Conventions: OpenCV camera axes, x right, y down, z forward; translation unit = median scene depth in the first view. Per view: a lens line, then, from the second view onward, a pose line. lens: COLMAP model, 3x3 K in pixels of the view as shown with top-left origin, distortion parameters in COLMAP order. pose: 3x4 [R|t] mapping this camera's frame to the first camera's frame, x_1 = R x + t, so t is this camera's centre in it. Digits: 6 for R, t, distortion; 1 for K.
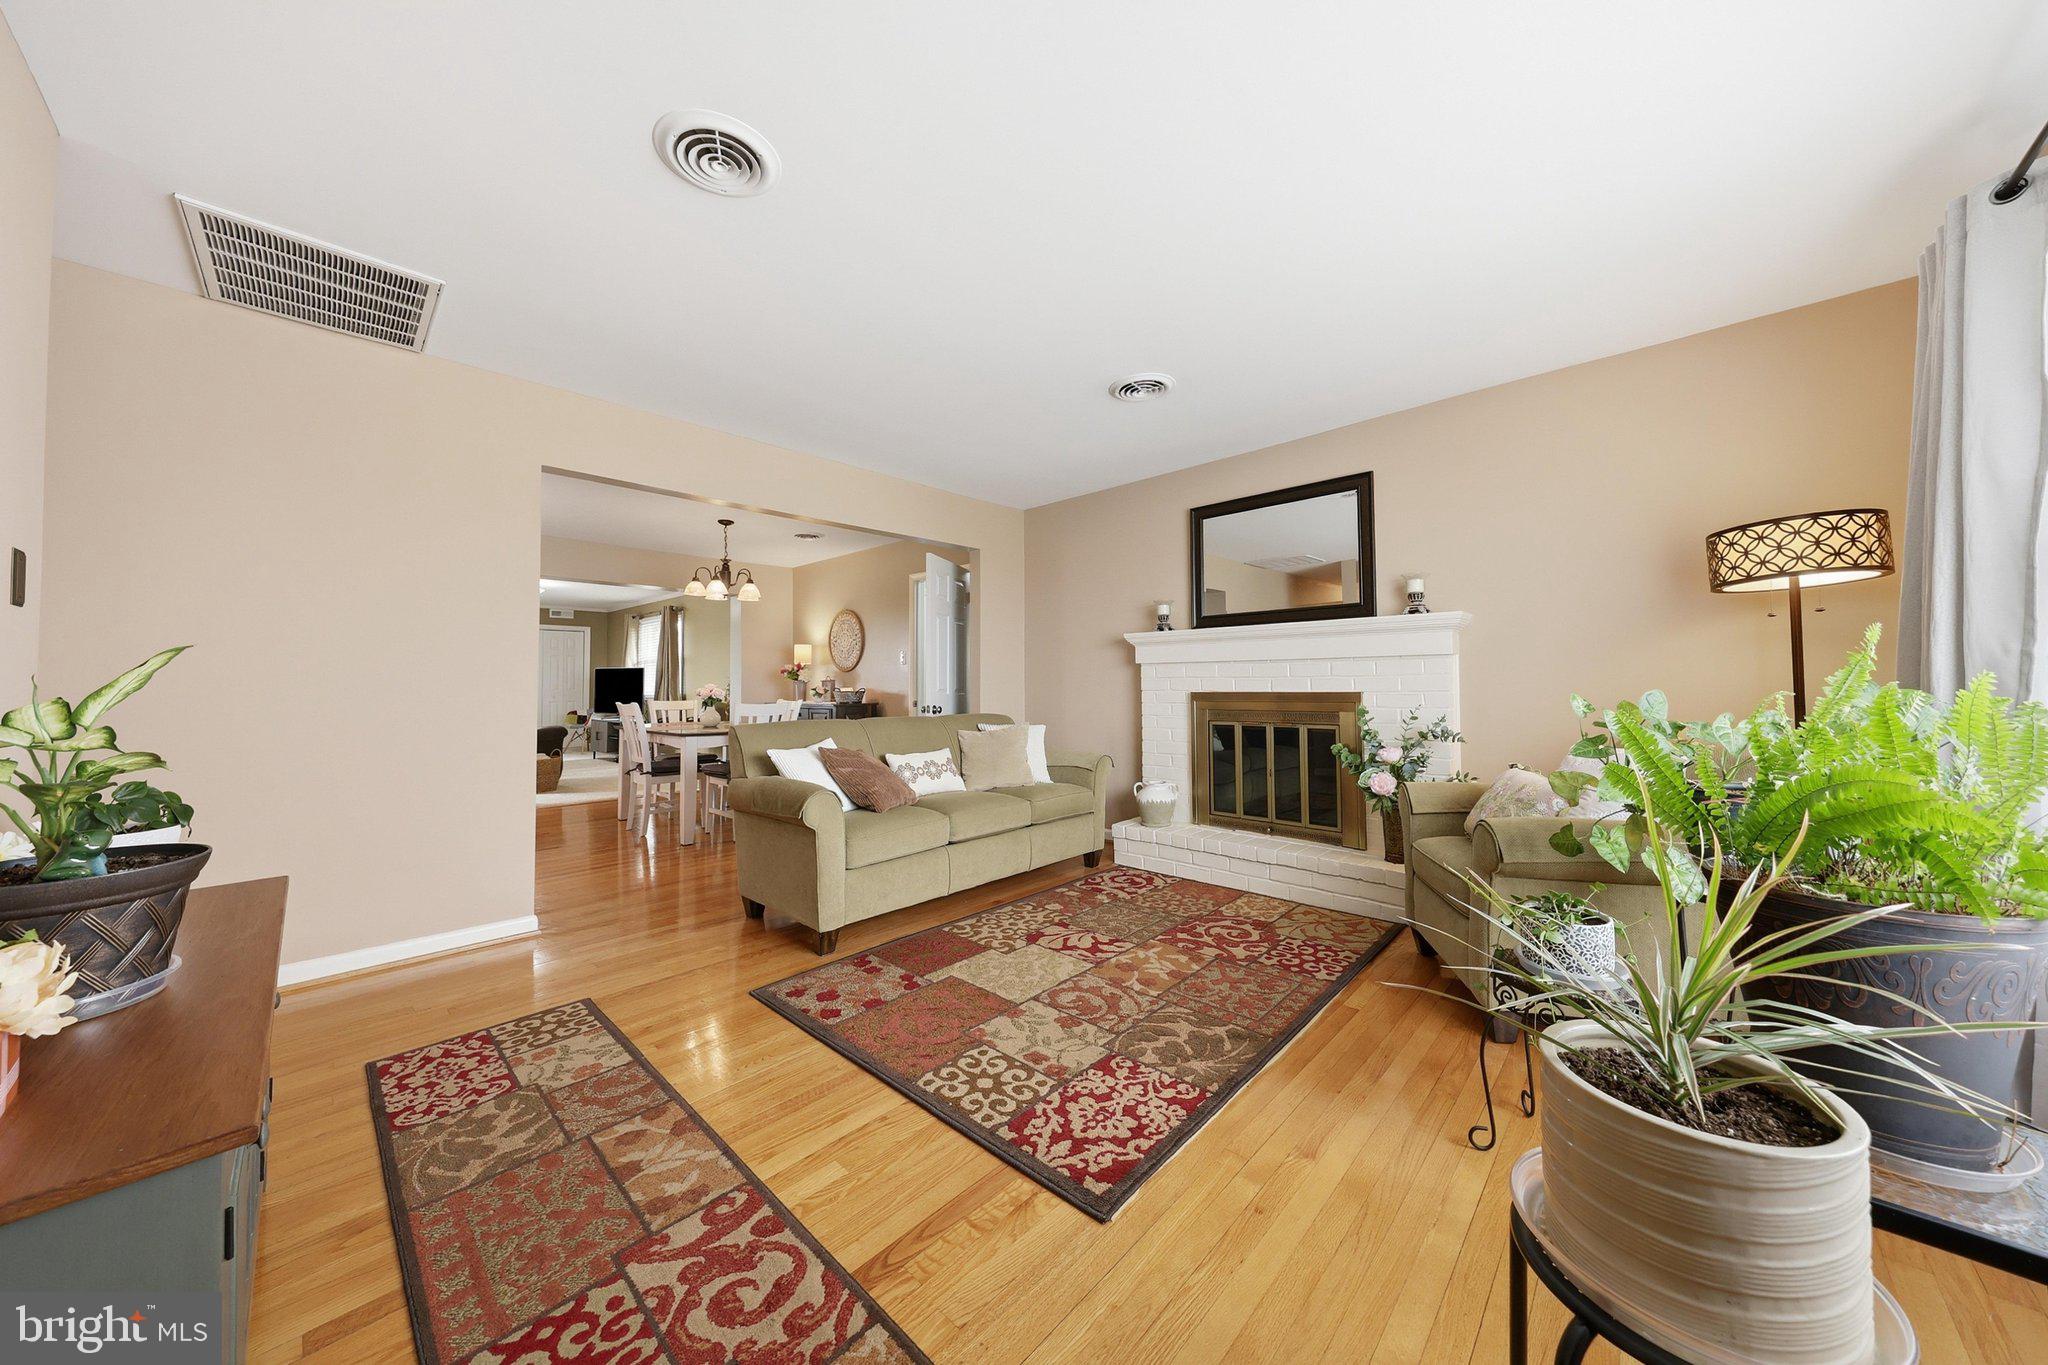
lens RADIAL K [[679.8, 0, 1021.1], [0, 679.8, 665.5], [0, 0, 1]] dist [0.001627, 0.000256]
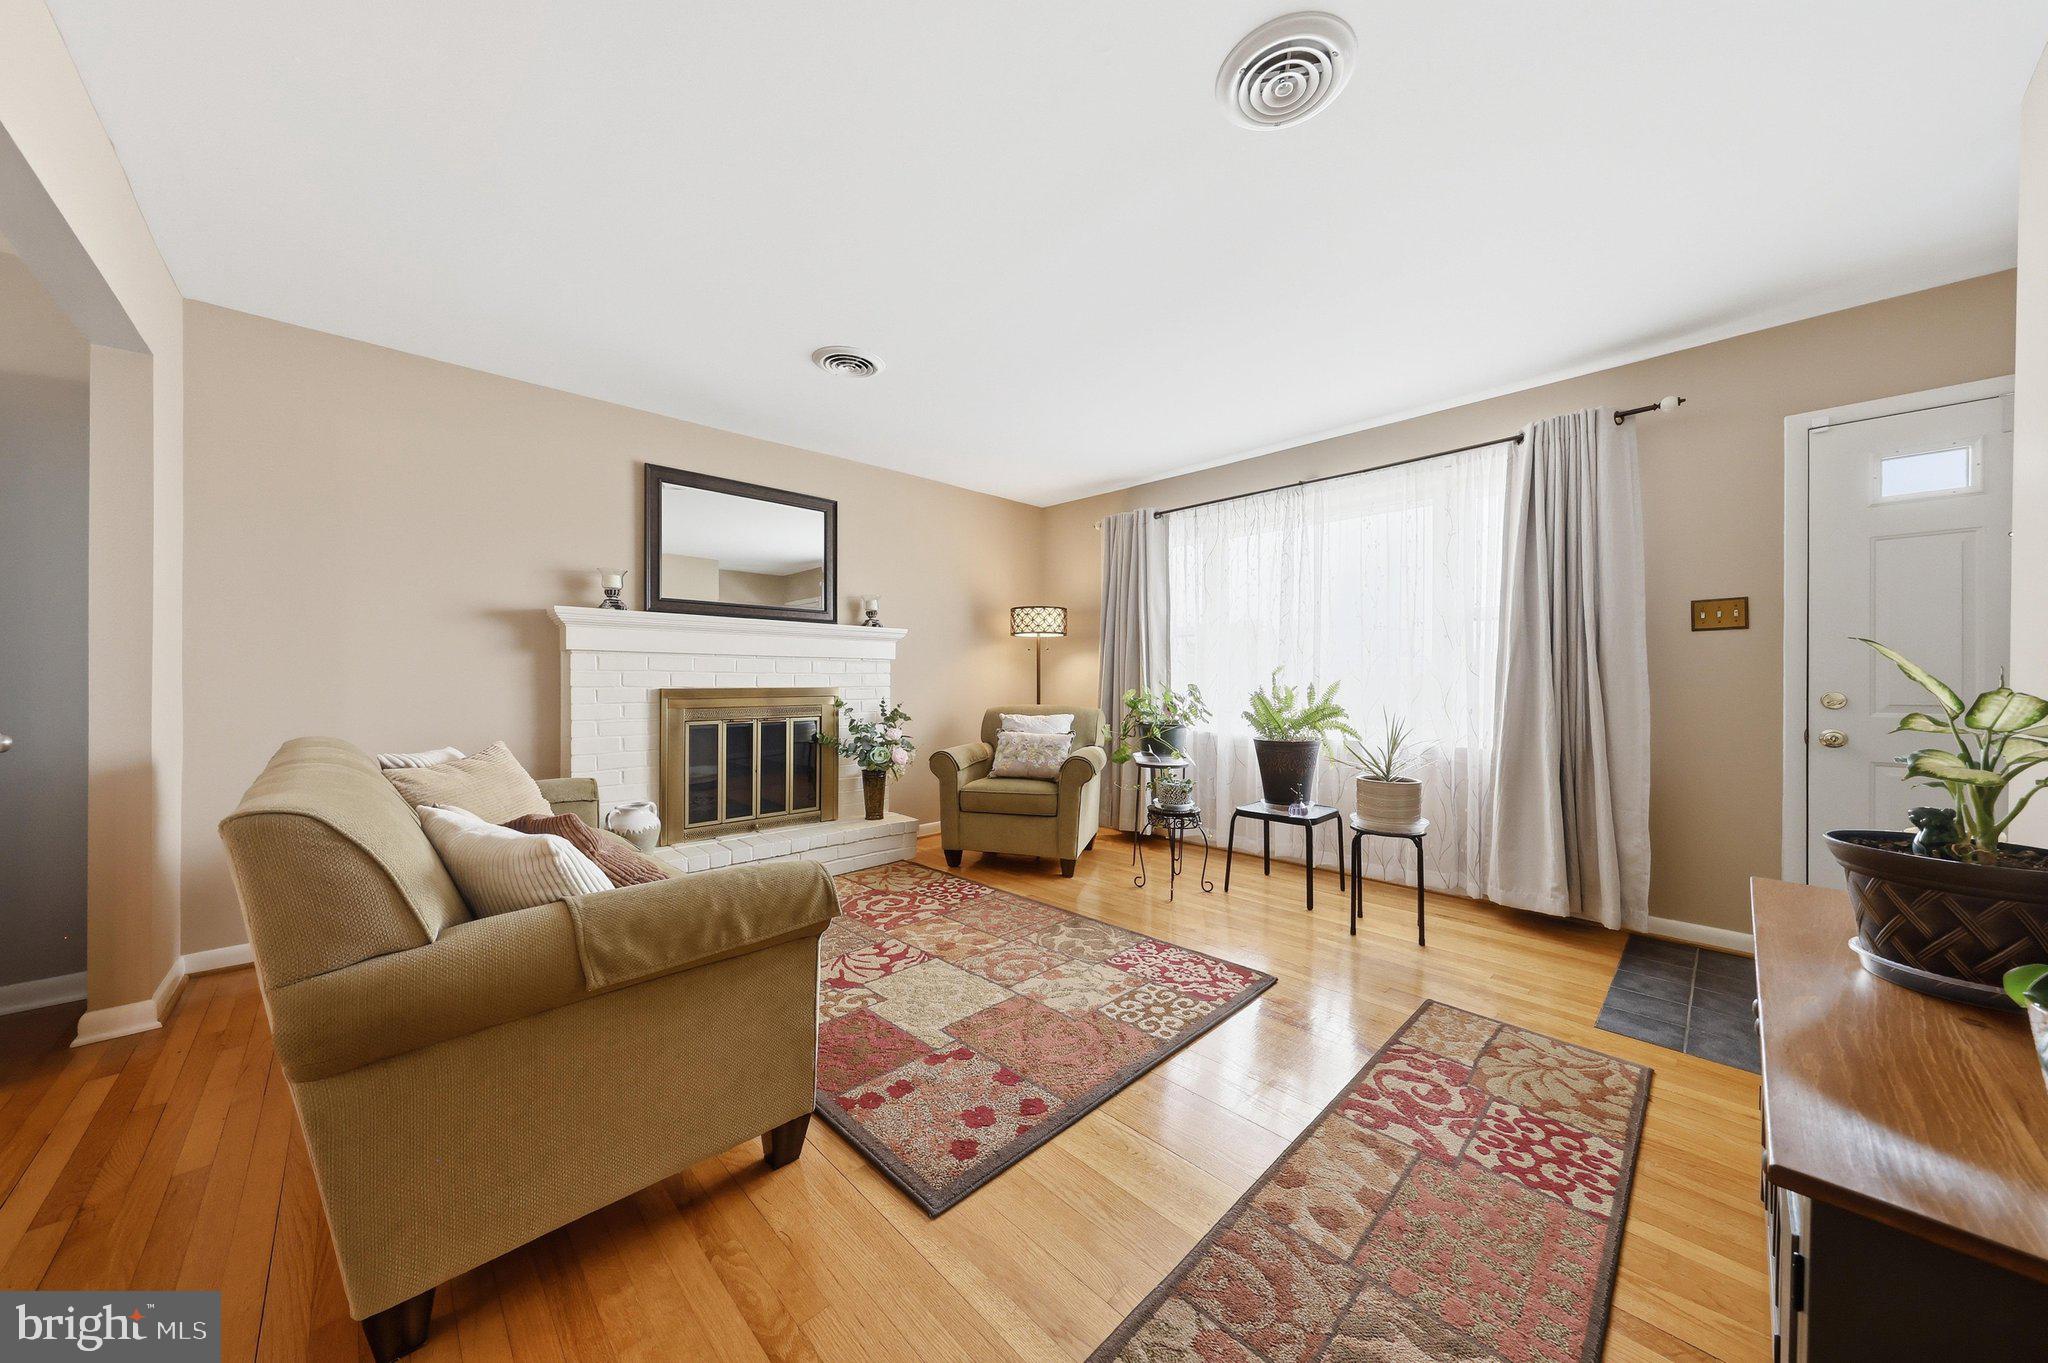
lens RADIAL K [[673.8, 0, 1017.6], [0, 673.8, 678.0], [0, 0, 1]] dist [0.006418, -0.000322]
pose [[0.052887, 0.009821, 0.998552, -0.881459], [-0.034067, 0.999387, -0.008025, 0.028911], [-0.998019, -0.033593, 0.053189, 0.835378]]
